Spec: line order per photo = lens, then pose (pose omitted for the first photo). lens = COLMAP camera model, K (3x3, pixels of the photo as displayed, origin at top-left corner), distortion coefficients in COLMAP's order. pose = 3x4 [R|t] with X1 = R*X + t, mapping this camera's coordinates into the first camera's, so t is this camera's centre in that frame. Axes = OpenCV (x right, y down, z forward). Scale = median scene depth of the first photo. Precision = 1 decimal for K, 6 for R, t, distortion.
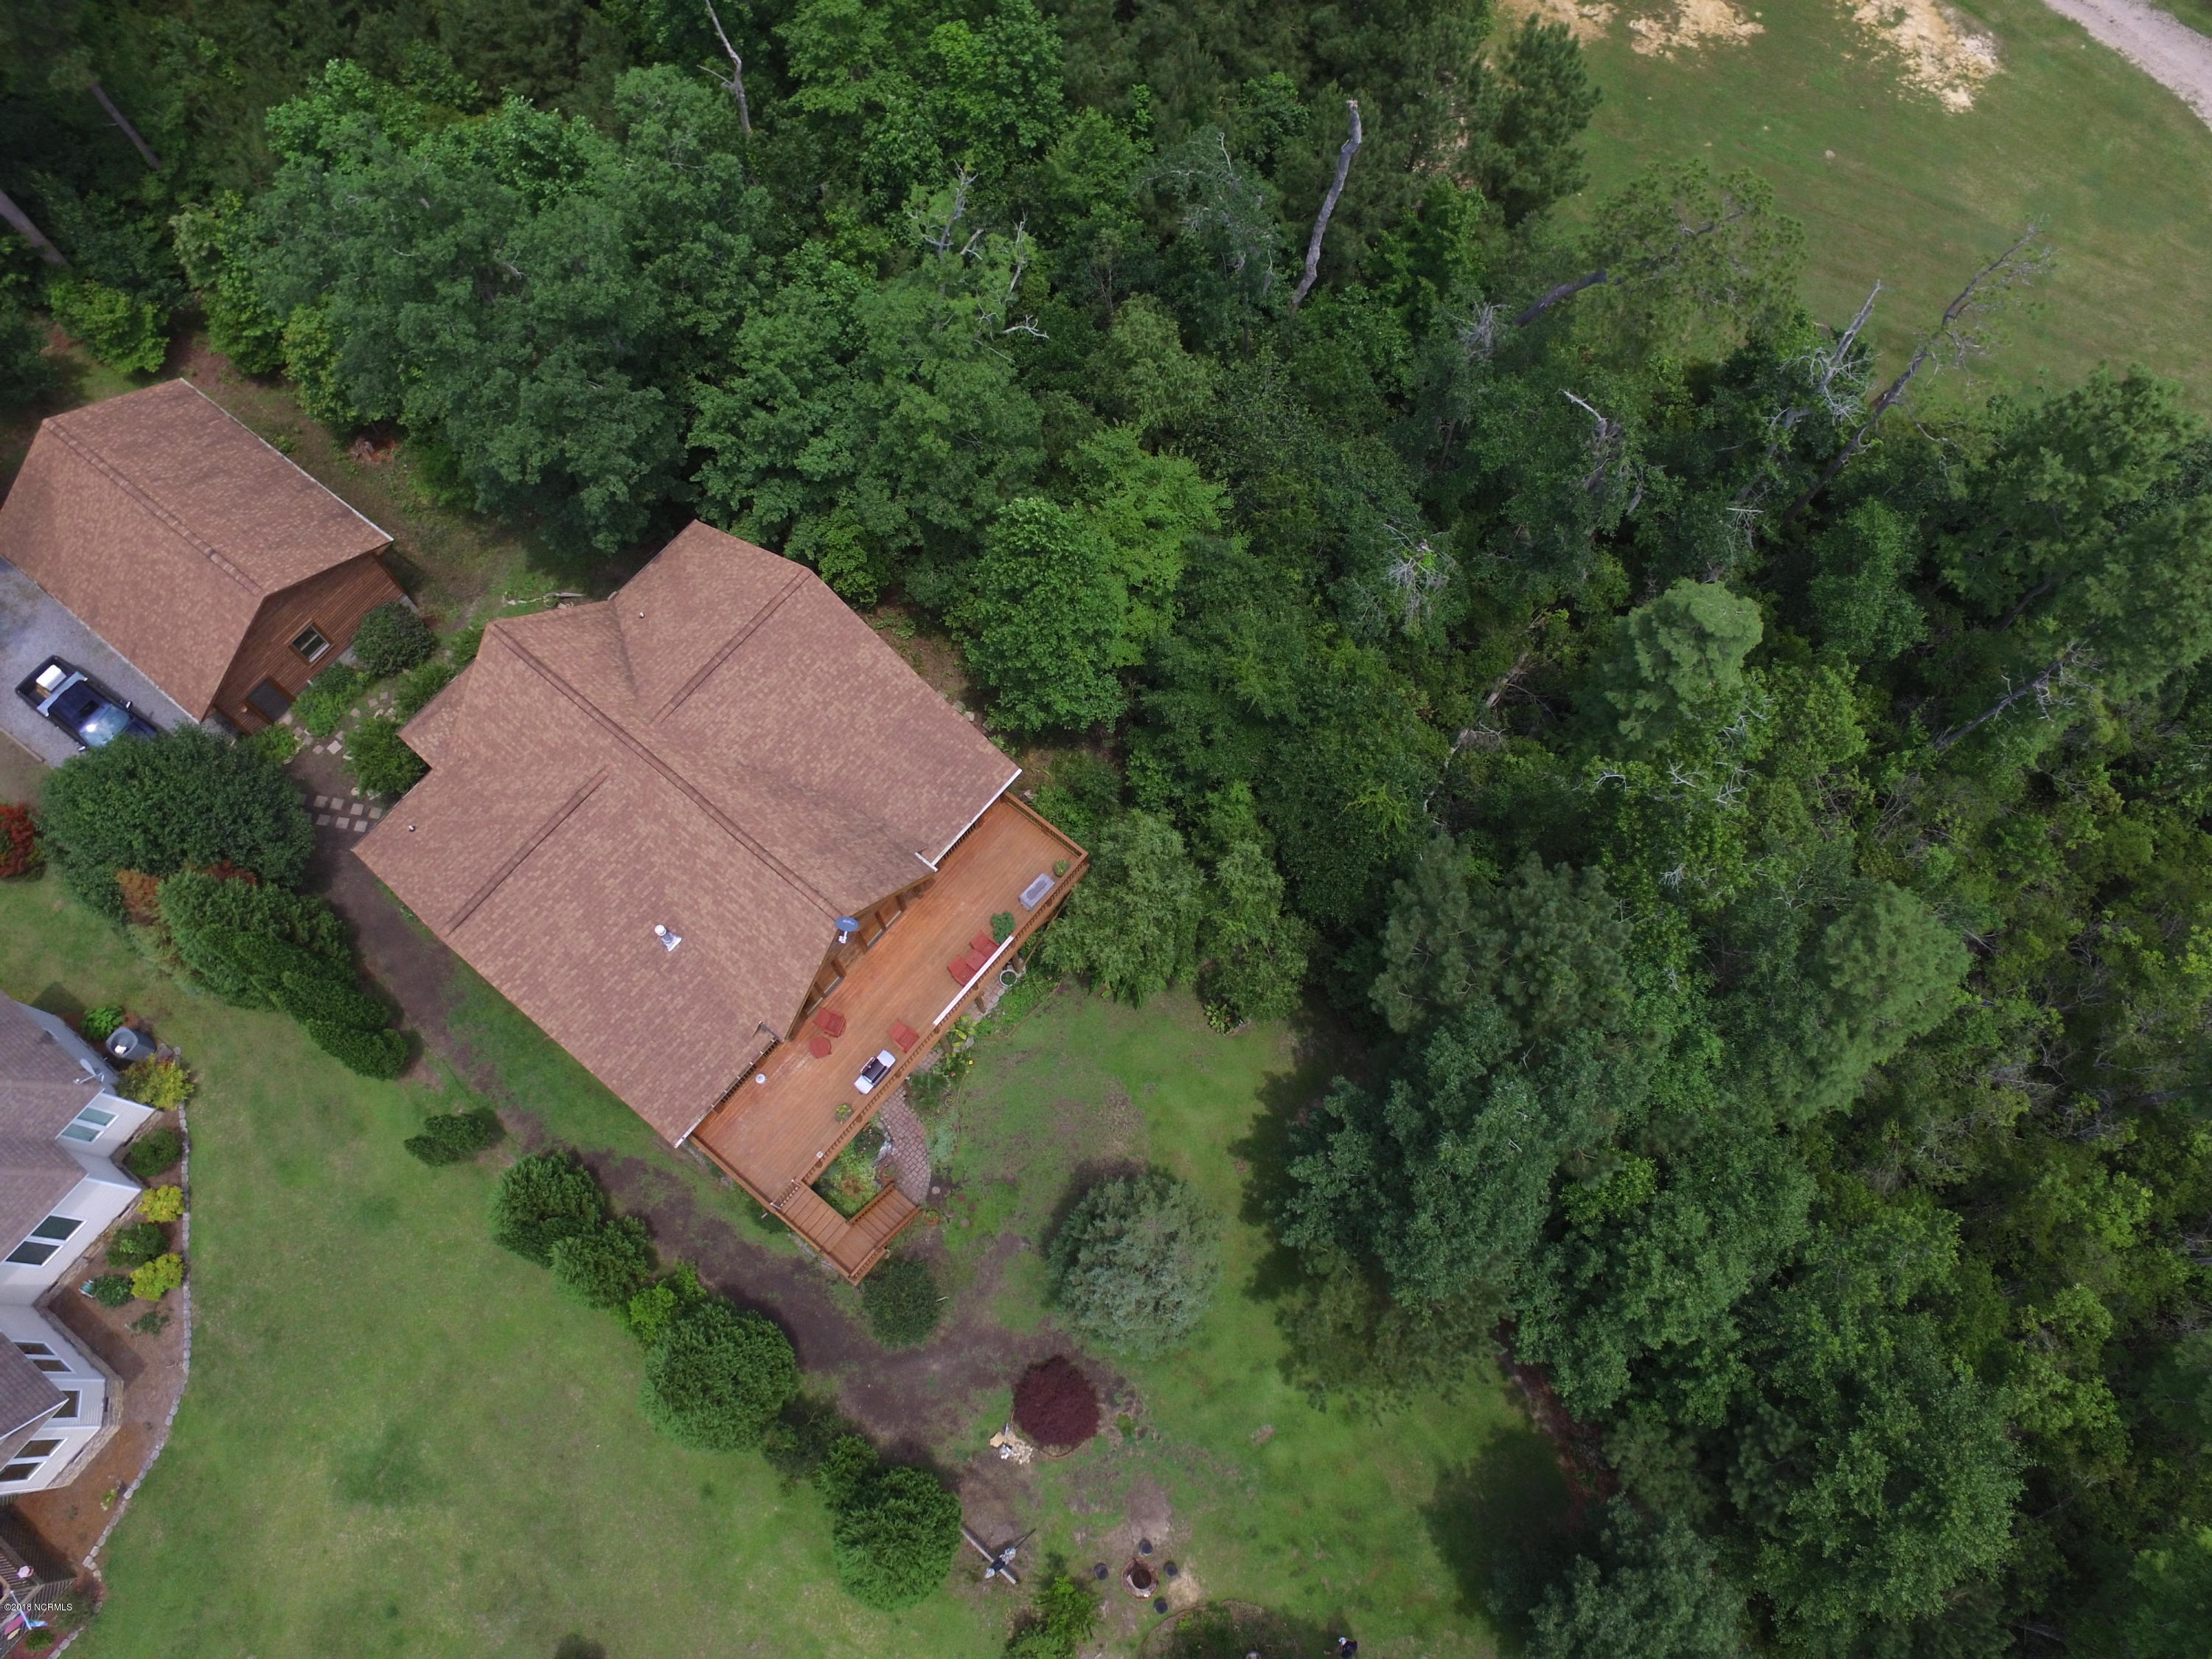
lens RADIAL K [[1488.3, 0, 1105.5], [0, 1488.3, 837.5], [0, 0, 1]] dist [-0.122177, 0.088493]
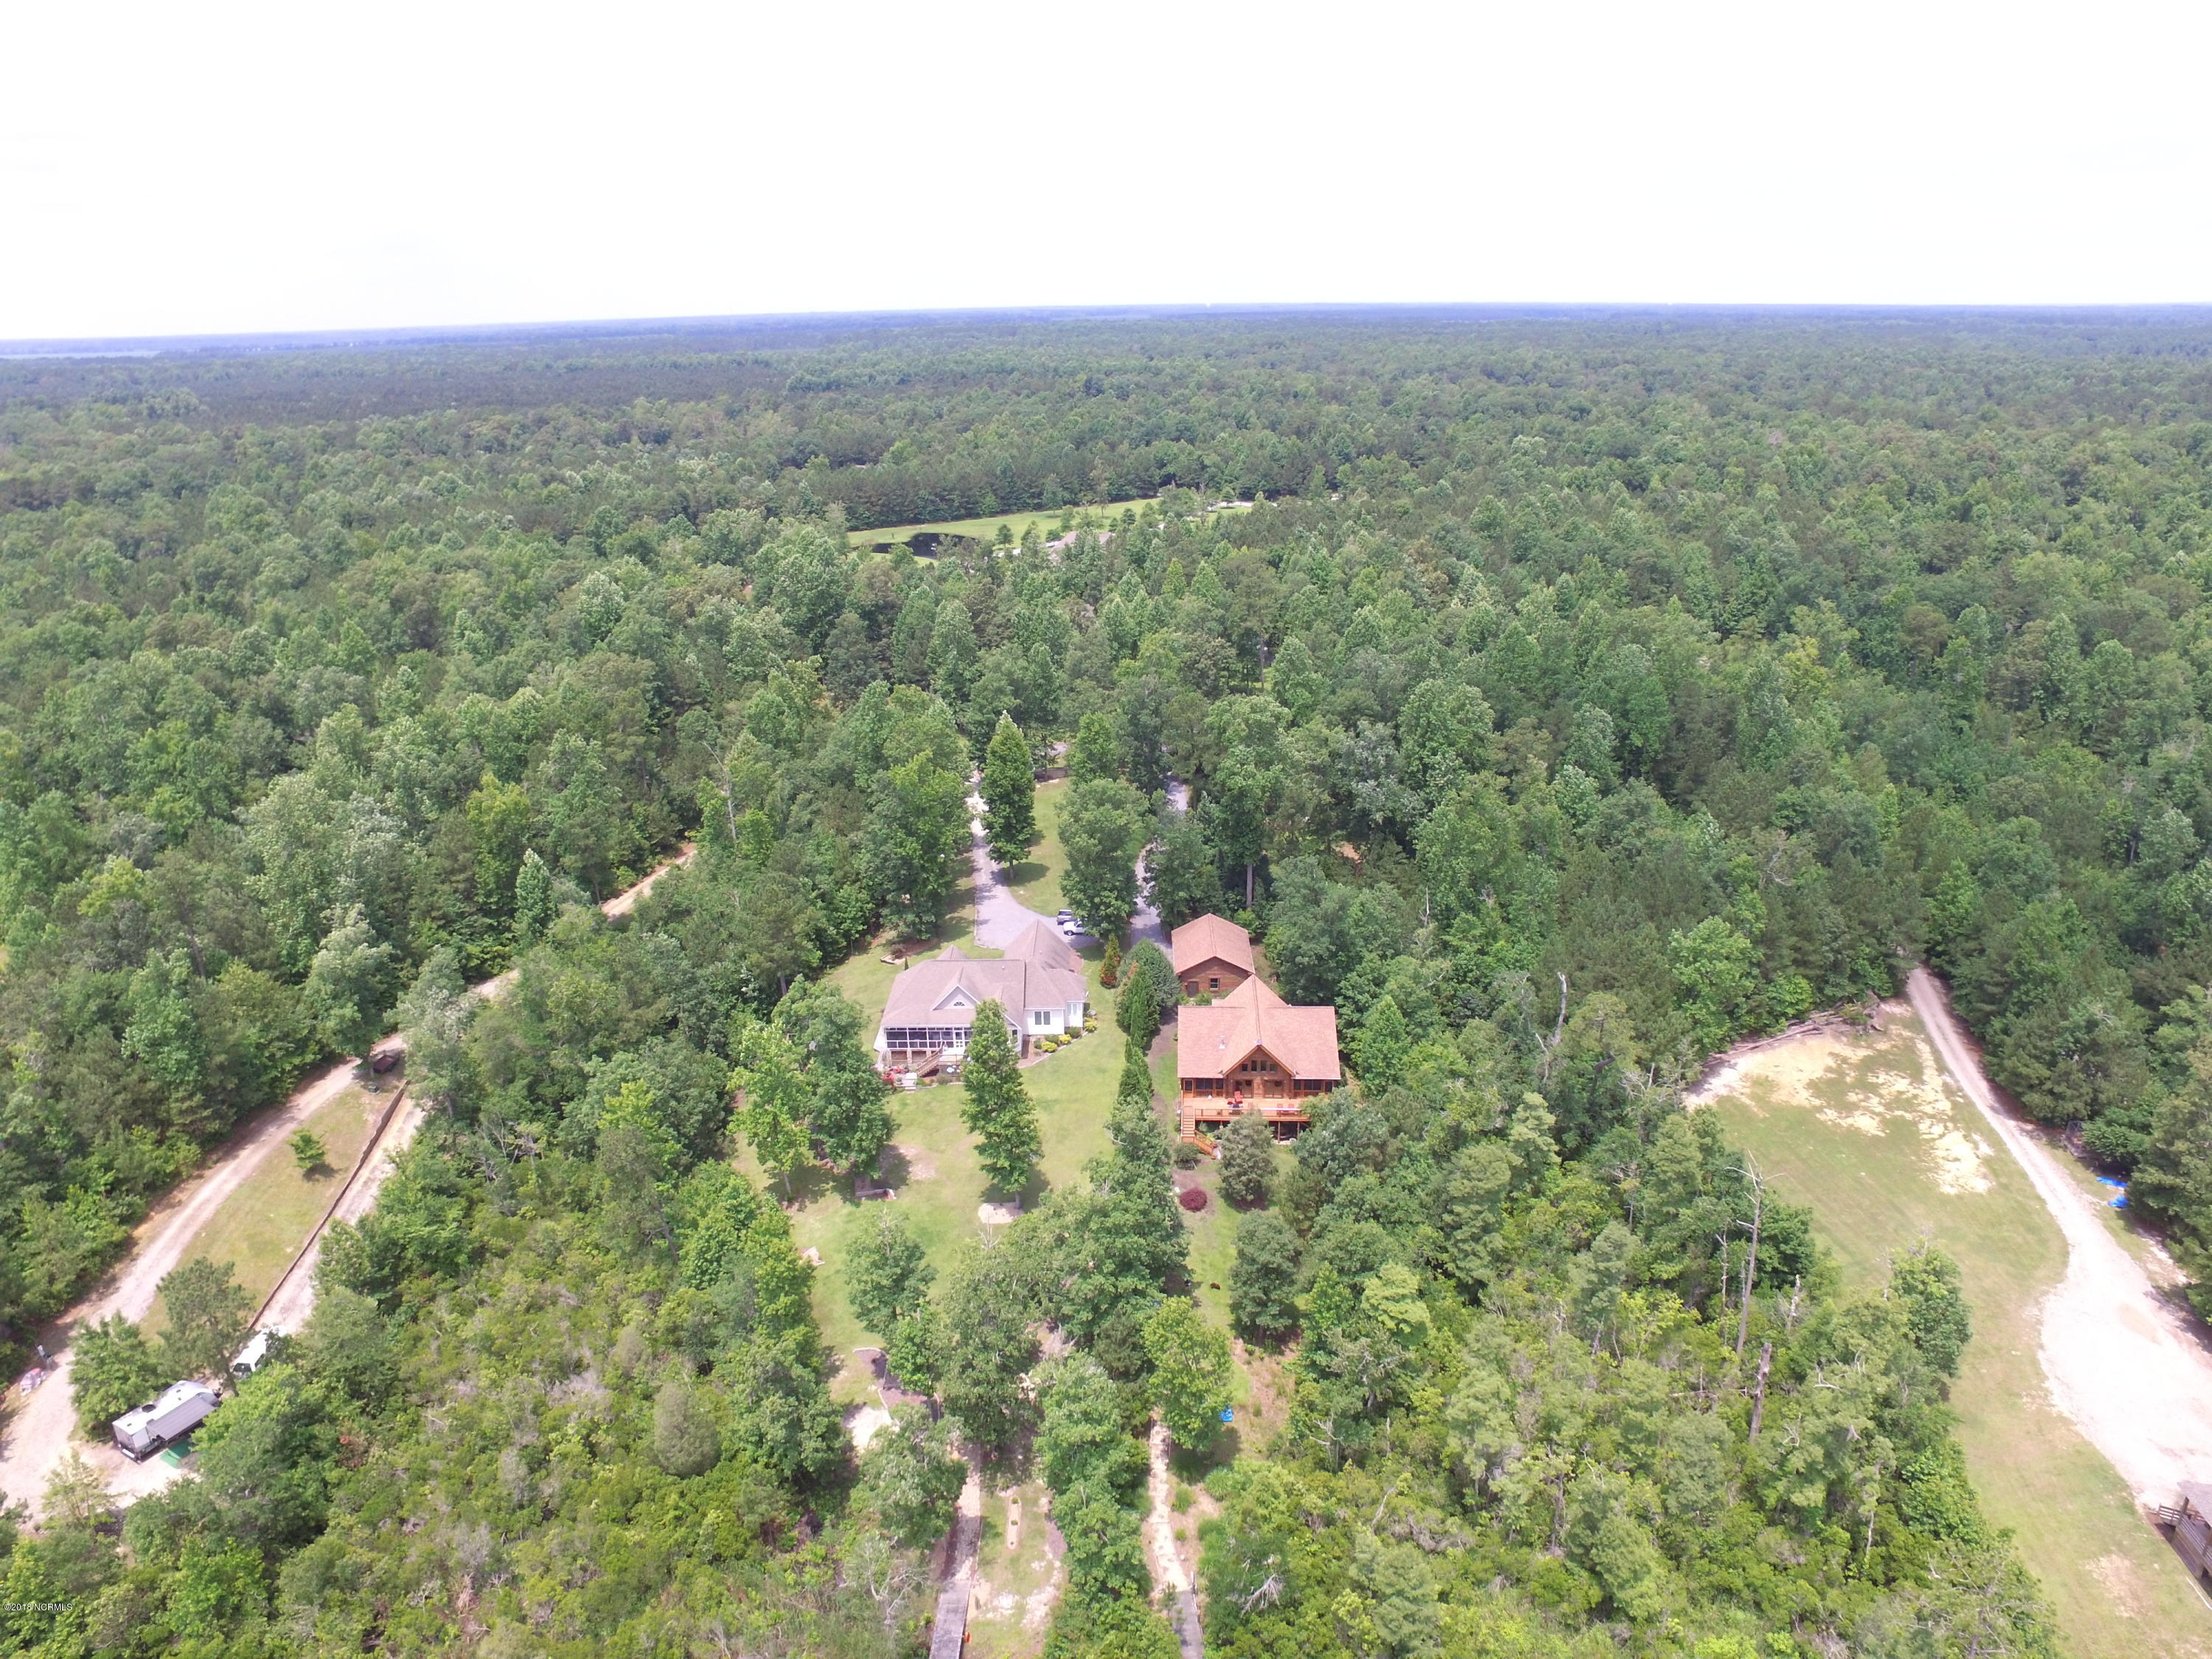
lens RADIAL K [[1488.3, 0, 1107.5], [0, 1488.3, 844.2], [0, 0, 1]] dist [-0.122177, 0.088493]
pose [[0.593737, 0.271747, -0.757384, 1.848835], [-0.745082, 0.541106, -0.389946, 1.248247], [0.303858, 0.795838, 0.523748, -1.117311]]
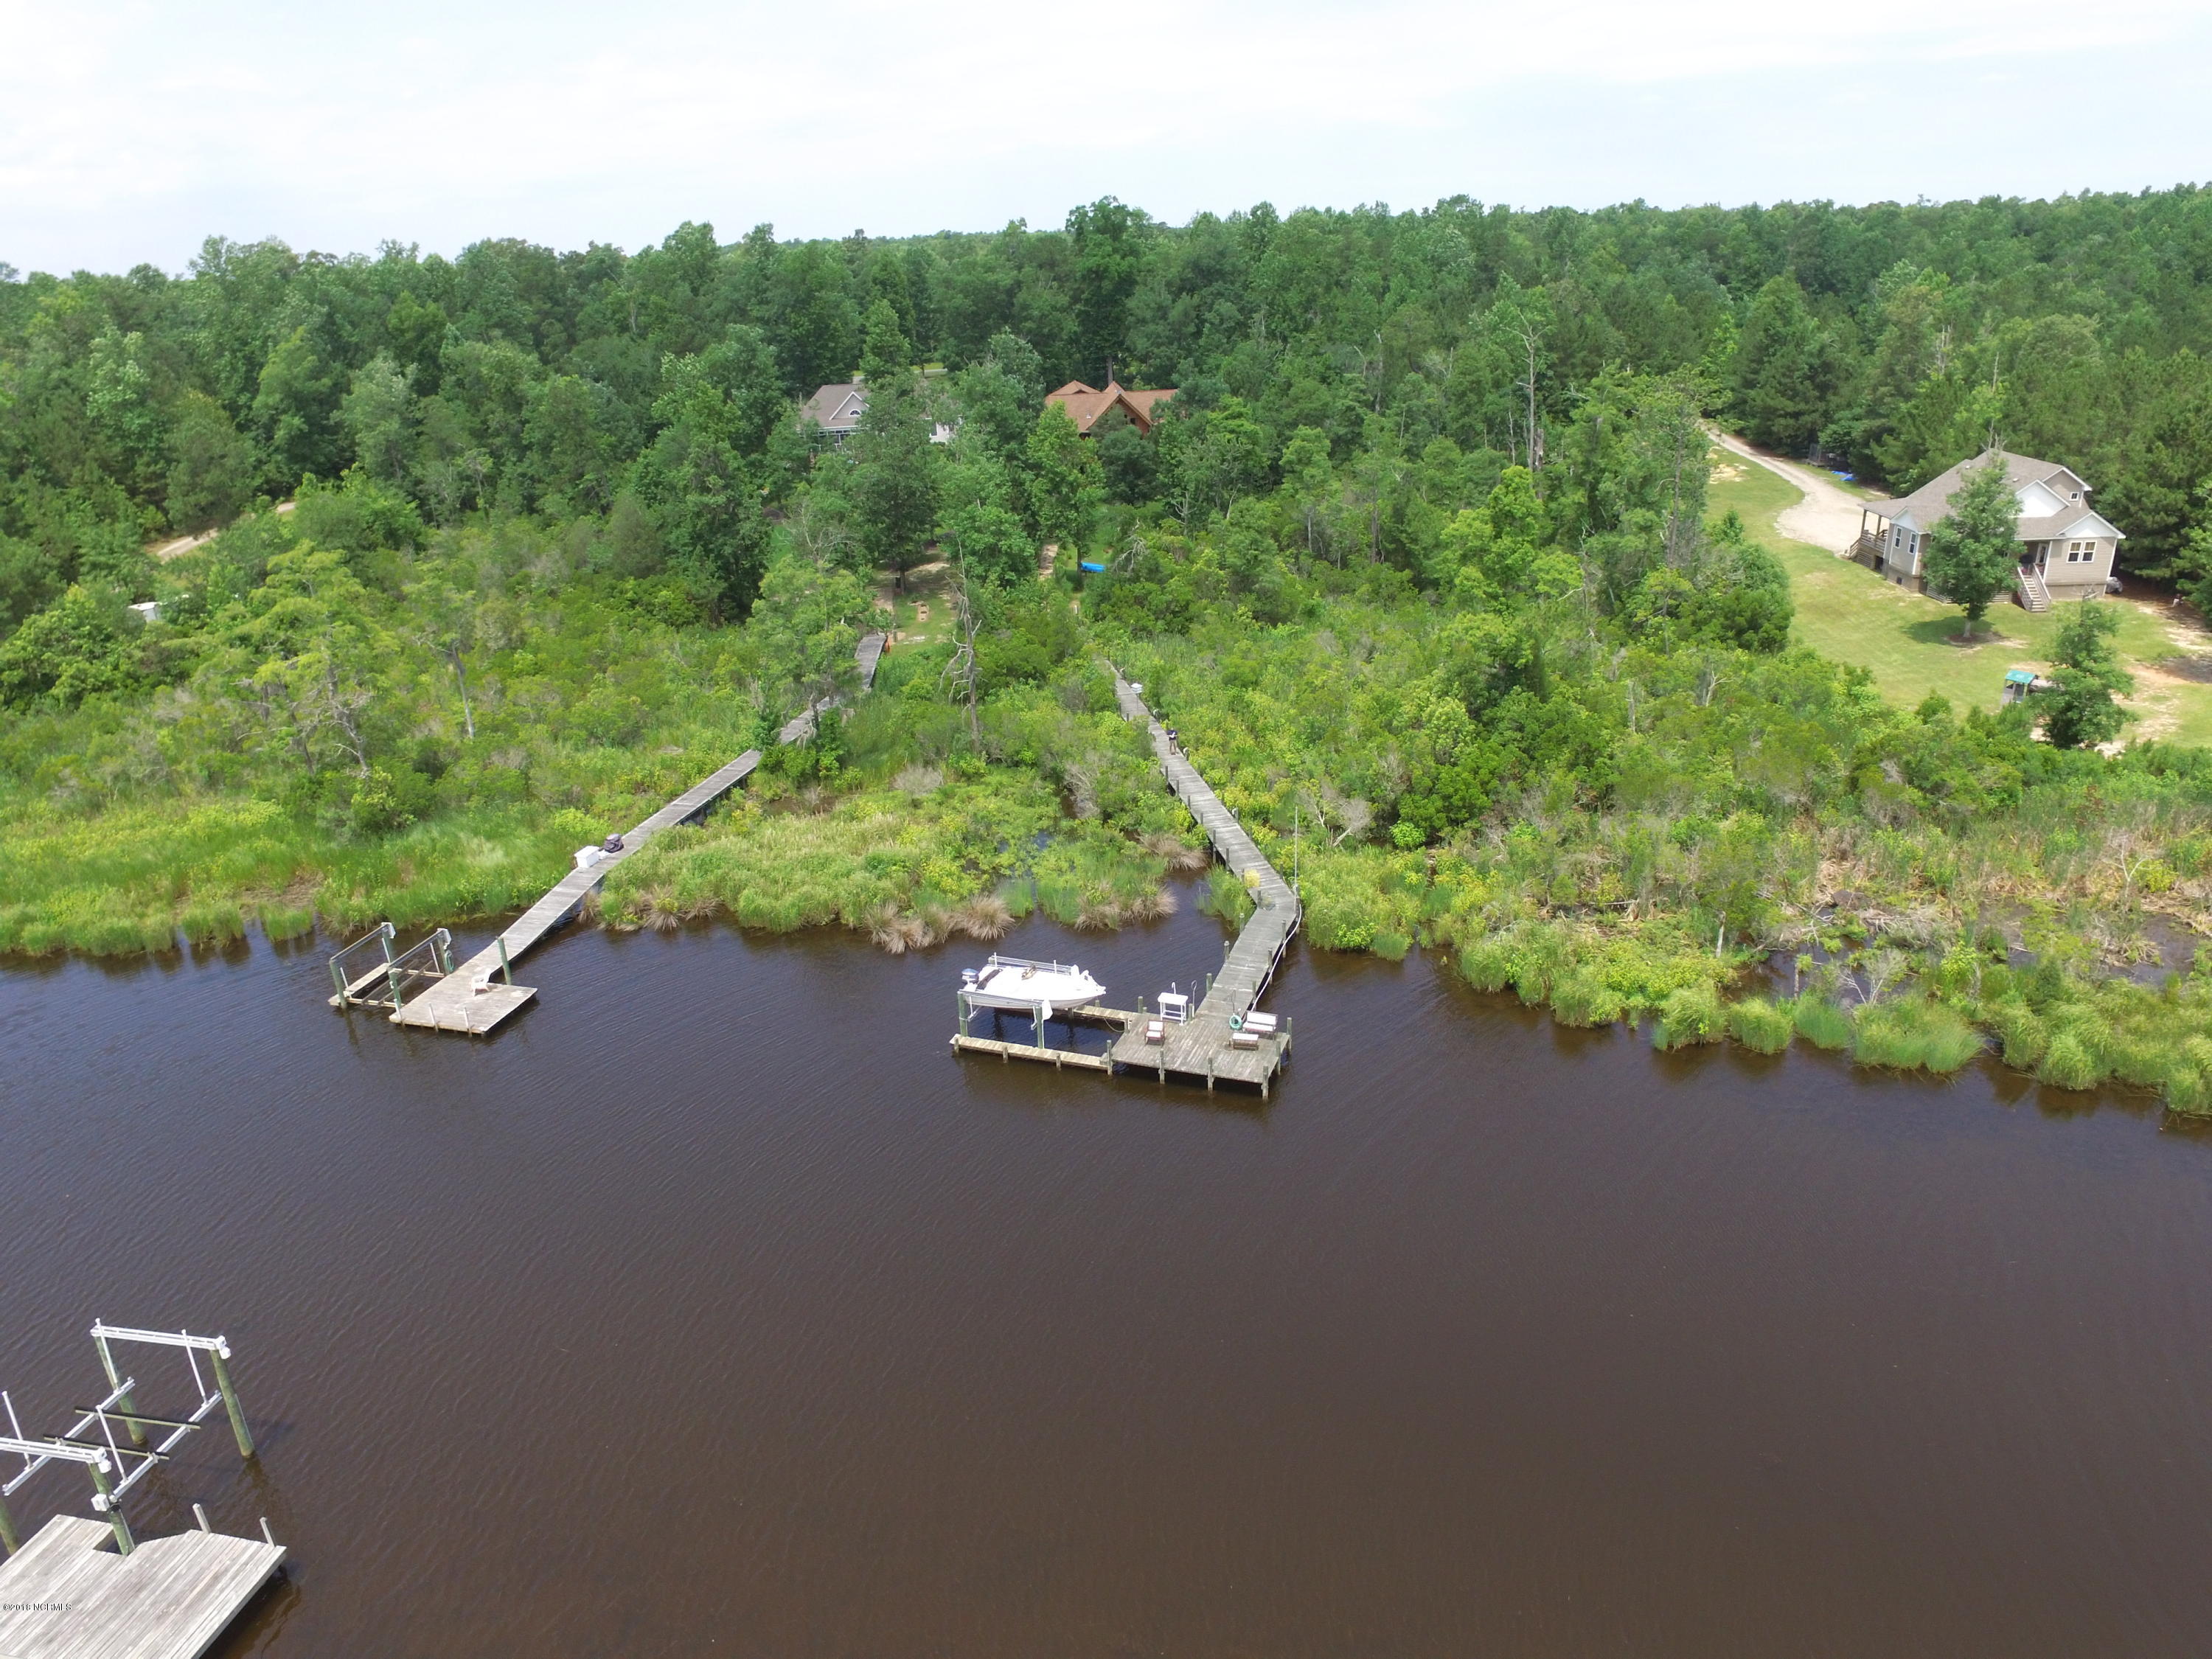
lens RADIAL K [[1488.3, 0, 1106.7], [0, 1488.3, 833.2], [0, 0, 1]] dist [-0.122177, 0.088493]
pose [[0.663615, 0.260778, -0.701149, 2.523508], [-0.684057, 0.590908, -0.427661, 2.167198], [0.302790, 0.763428, 0.570523, -0.302211]]
